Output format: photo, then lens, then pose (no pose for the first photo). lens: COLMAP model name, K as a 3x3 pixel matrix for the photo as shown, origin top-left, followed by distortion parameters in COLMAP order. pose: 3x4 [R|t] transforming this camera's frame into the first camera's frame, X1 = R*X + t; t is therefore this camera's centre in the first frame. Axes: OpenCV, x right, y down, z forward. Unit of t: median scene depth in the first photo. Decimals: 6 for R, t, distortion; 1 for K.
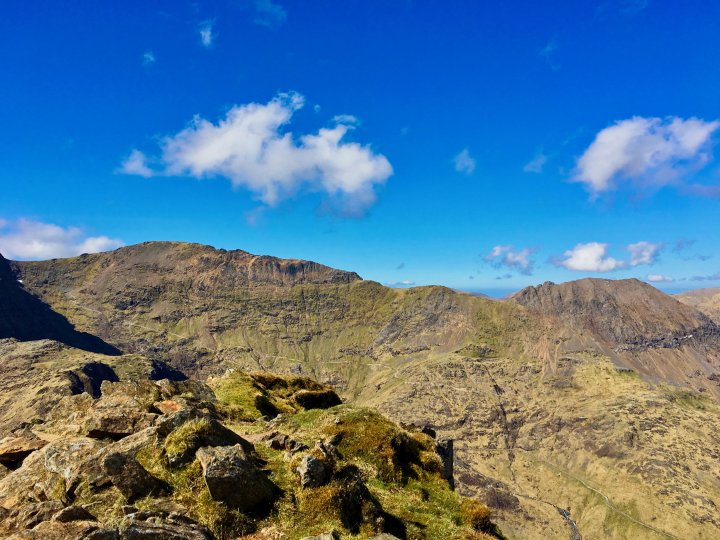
lens RADIAL K [[640.7, 0, 373.5], [0, 640.7, 274.1], [0, 0, 1]] dist [0.080453, -0.111855]
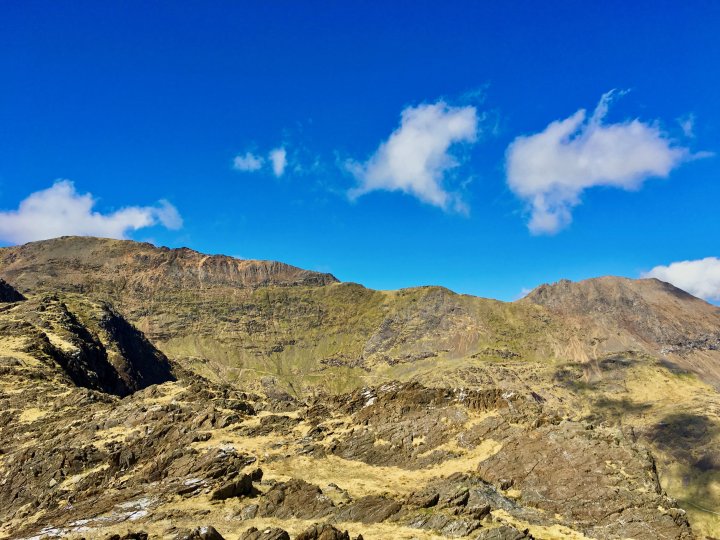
lens RADIAL K [[640.7, 0, 375.8], [0, 640.7, 274.3], [0, 0, 1]] dist [0.080453, -0.111855]
pose [[0.991353, 0.007067, 0.131035, -0.088222], [0.004984, 0.995801, -0.091409, 0.082264], [-0.131131, 0.091272, 0.987155, 0.190817]]
